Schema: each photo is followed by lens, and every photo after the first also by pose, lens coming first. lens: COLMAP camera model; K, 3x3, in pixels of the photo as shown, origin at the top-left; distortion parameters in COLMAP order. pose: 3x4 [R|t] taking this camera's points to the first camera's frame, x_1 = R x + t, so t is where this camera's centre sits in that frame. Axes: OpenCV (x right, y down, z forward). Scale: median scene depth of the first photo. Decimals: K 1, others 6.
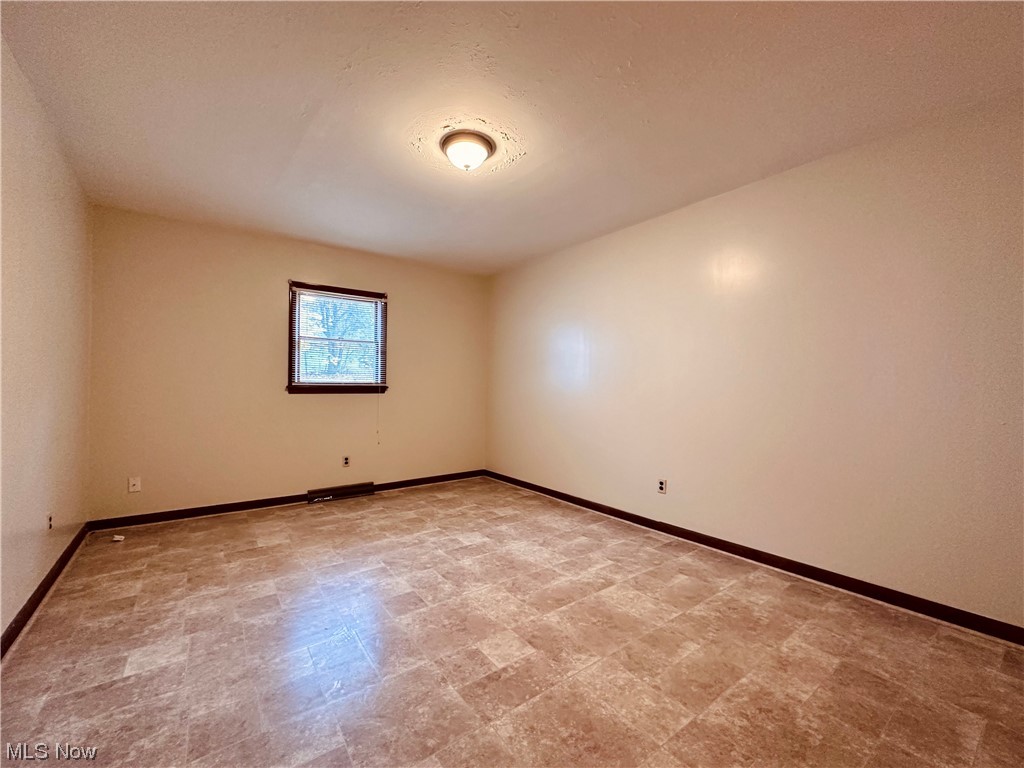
lens RADIAL K [[408.6, 0, 510.0], [0, 408.6, 380.5], [0, 0, 1]] dist [-0.001211, -0.000145]
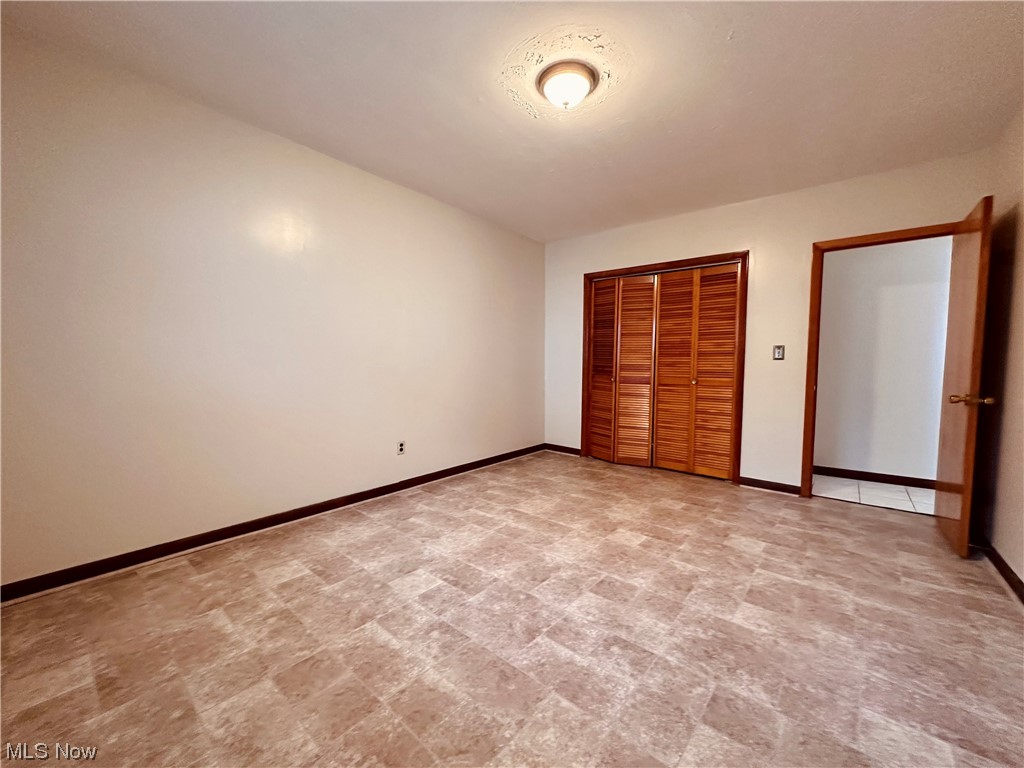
lens RADIAL K [[408.6, 0, 515.2], [0, 408.6, 385.8], [0, 0, 1]] dist [-0.001211, -0.000145]
pose [[-0.230187, -0.066695, 0.970858, -0.907414], [-0.022329, 0.997748, 0.063248, 0.032669], [-0.972890, -0.007120, -0.231158, 1.222231]]
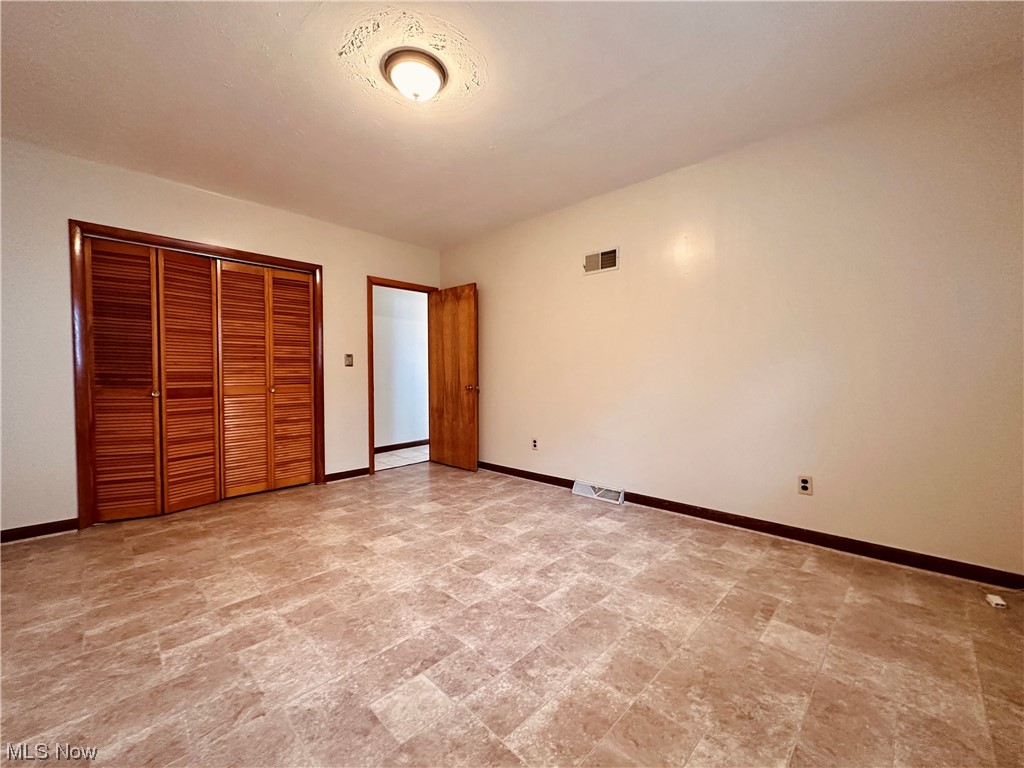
lens RADIAL K [[408.6, 0, 509.5], [0, 408.6, 384.3], [0, 0, 1]] dist [-0.001211, -0.000145]
pose [[-0.987948, 0.000689, -0.154785, -0.154207], [-0.001987, 0.999851, 0.017134, 0.055074], [0.154774, 0.017235, -0.987800, 1.748207]]
